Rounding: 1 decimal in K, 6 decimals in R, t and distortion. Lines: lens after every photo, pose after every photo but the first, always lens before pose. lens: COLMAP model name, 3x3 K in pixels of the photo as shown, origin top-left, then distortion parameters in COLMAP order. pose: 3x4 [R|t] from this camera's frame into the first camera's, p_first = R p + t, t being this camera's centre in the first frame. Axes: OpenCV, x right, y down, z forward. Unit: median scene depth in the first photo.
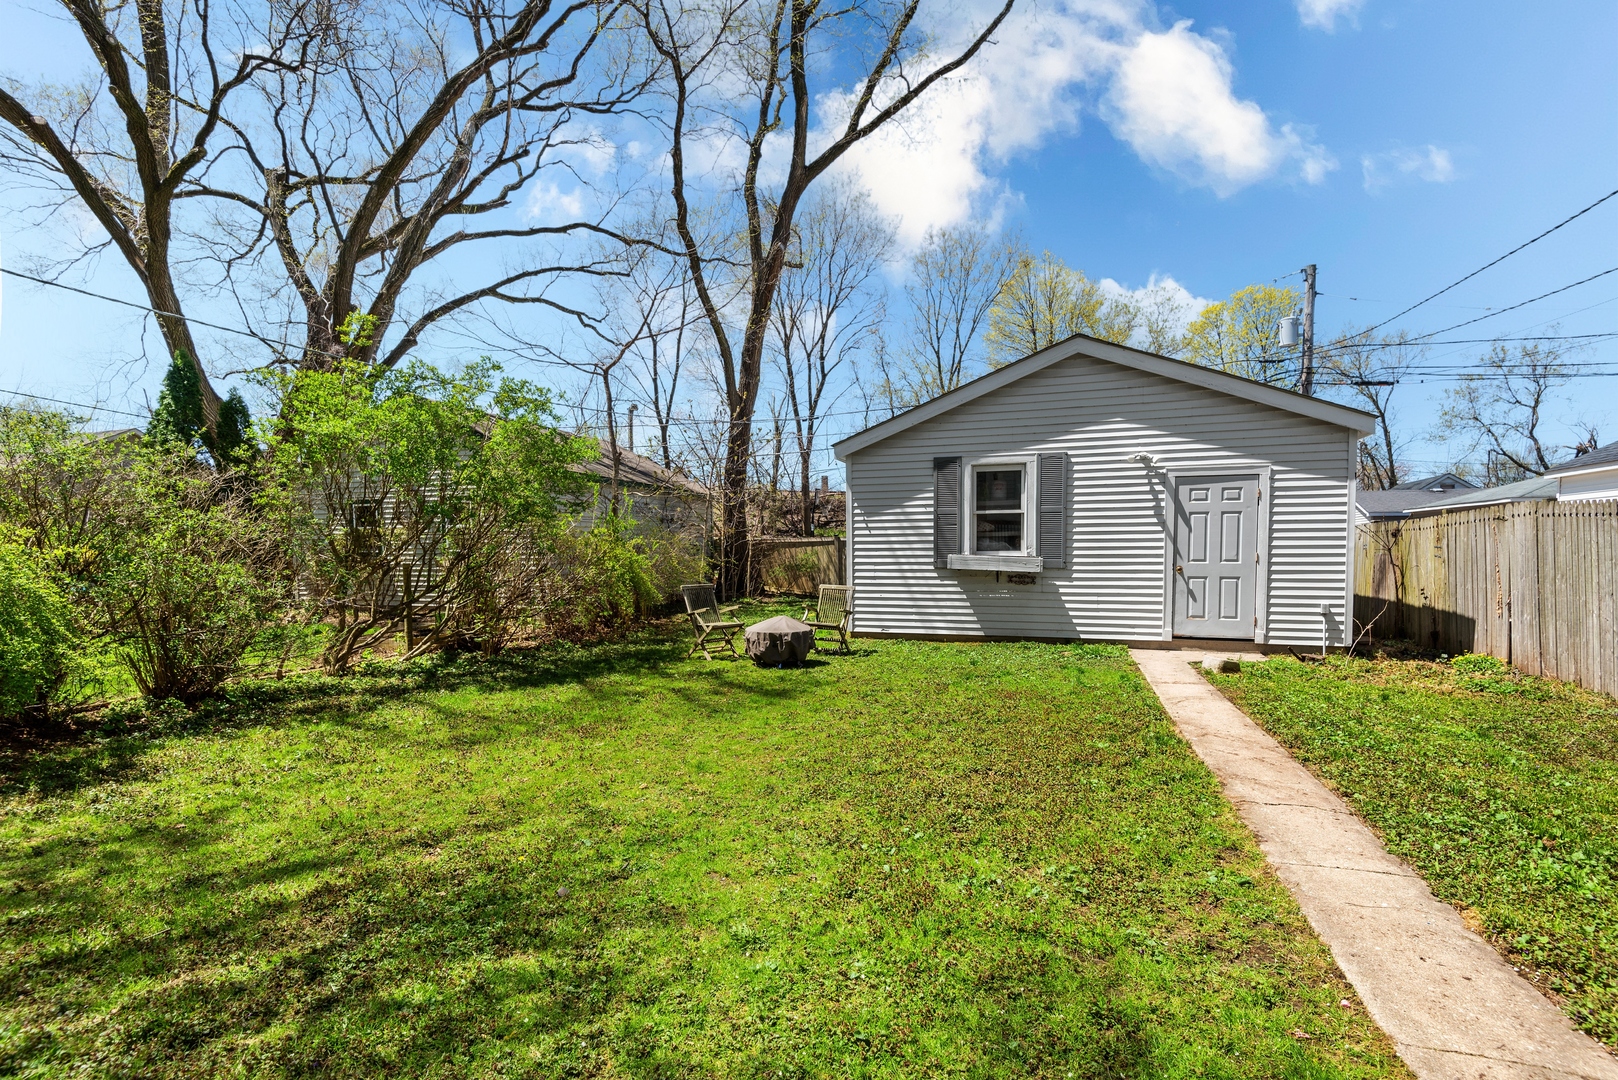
lens RADIAL K [[745.0, 0, 809.0], [0, 745.0, 570.4], [0, 0, 1]] dist [0.041113, -0.012507]
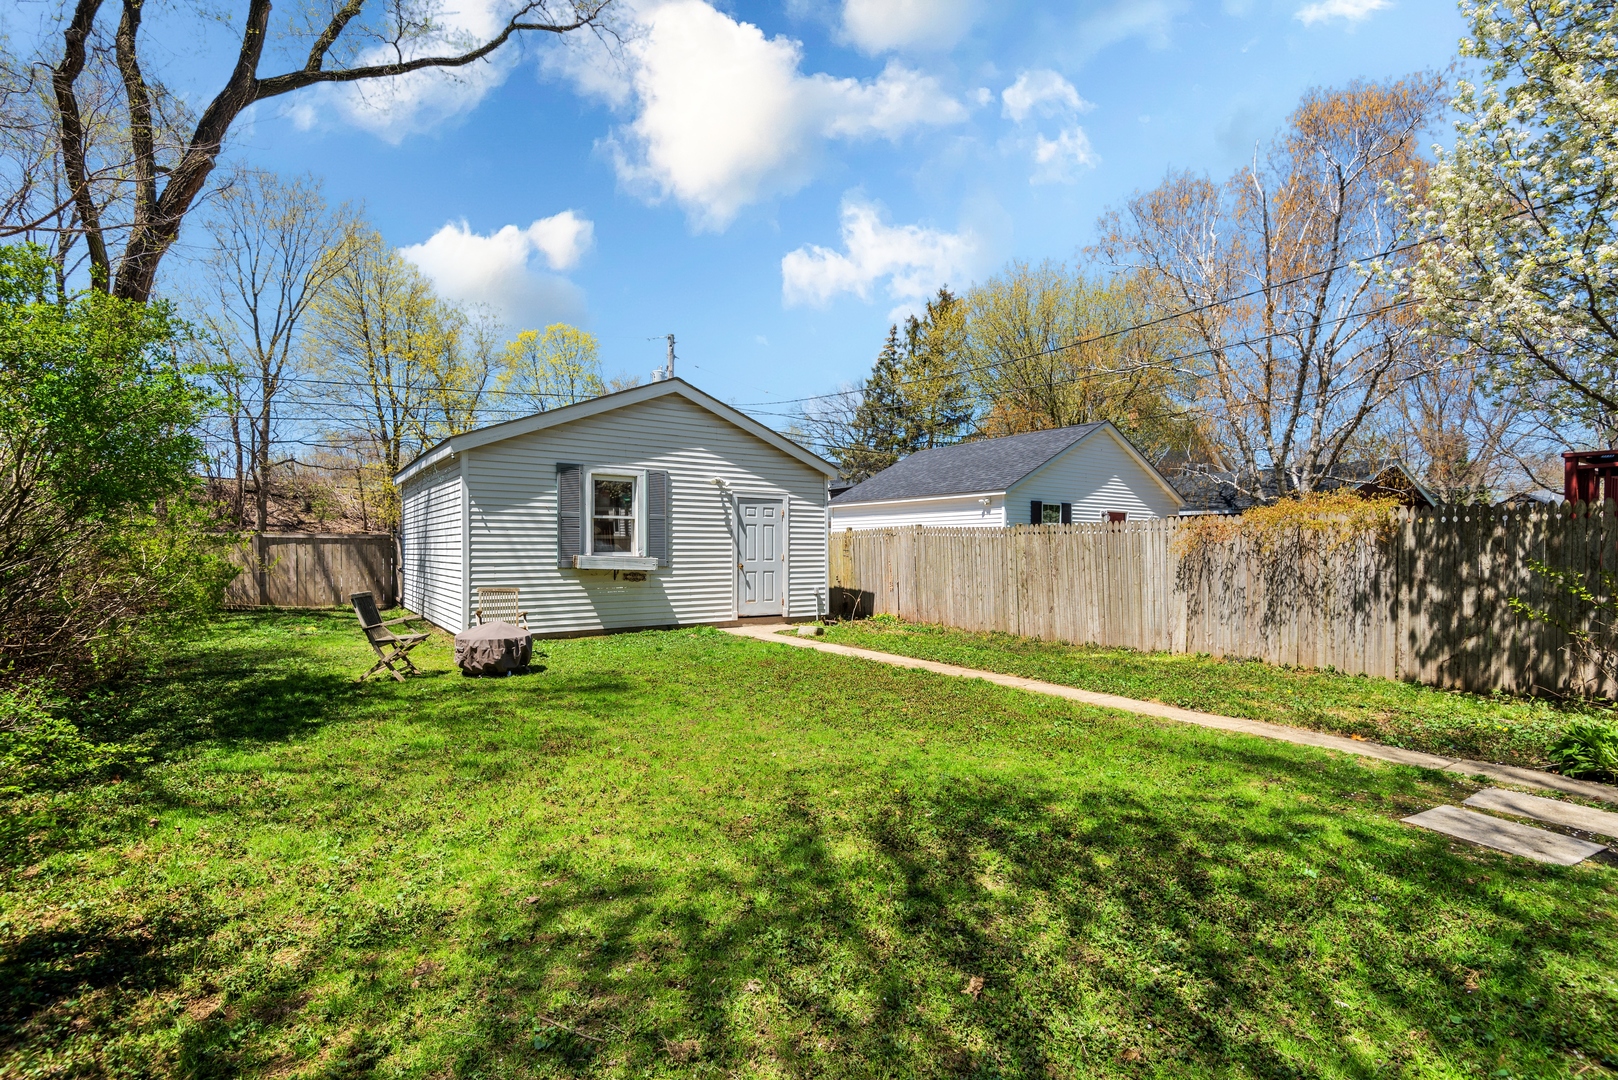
lens RADIAL K [[732.2, 0, 809.0], [0, 732.2, 540.0], [0, 0, 1]] dist [0.005179, -0.011863]
pose [[0.614313, 0.014499, 0.788929, -0.449548], [0.014750, 0.999445, -0.029854, -0.007126], [-0.788925, 0.029977, 0.613758, 0.096101]]
